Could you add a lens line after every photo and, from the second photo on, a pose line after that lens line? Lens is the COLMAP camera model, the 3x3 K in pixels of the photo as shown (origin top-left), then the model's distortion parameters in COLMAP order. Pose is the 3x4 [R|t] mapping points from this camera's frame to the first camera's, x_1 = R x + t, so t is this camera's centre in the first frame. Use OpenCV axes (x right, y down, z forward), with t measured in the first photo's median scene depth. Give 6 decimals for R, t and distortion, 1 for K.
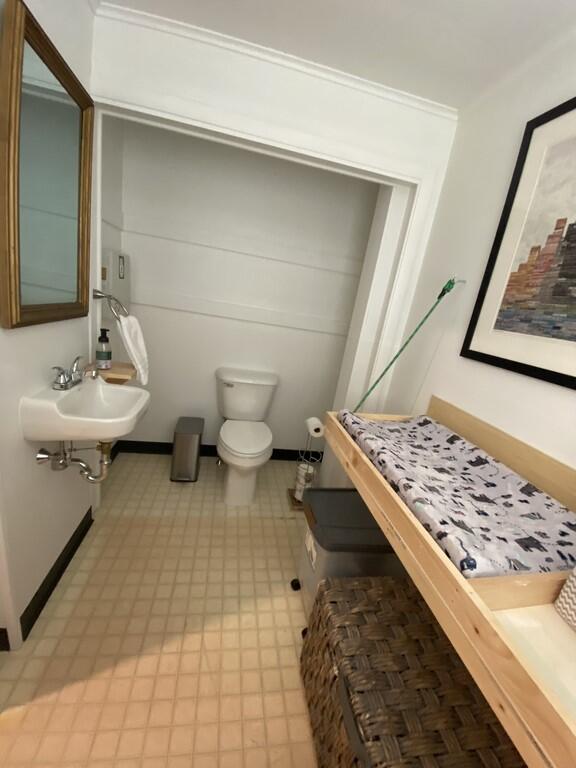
lens RADIAL K [[312.8, 0, 289.6], [0, 312.8, 382.7], [0, 0, 1]] dist [-0.010109, -0.005179]
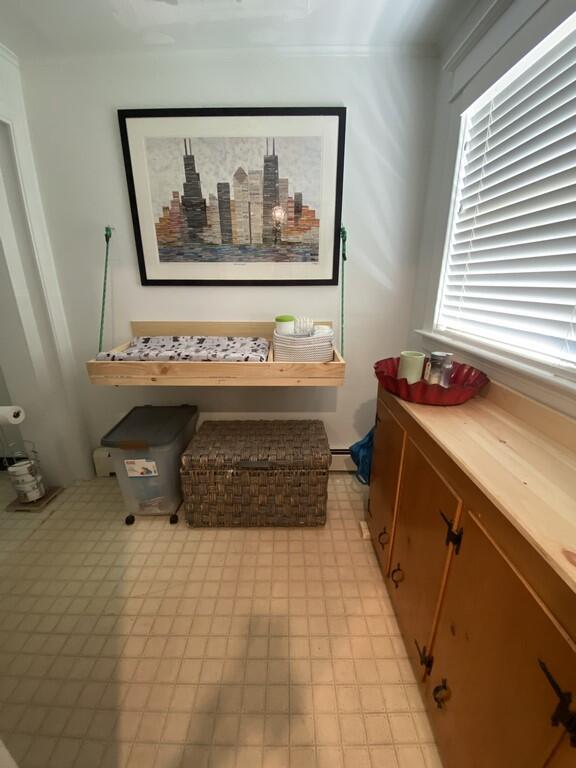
lens RADIAL K [[312.8, 0, 286.7], [0, 312.8, 382.5], [0, 0, 1]] dist [-0.010109, -0.005179]
pose [[0.170108, -0.453356, 0.874946, -0.925441], [0.284955, 0.872585, 0.396732, -0.096306], [-0.943326, 0.181833, 0.277620, 0.102423]]
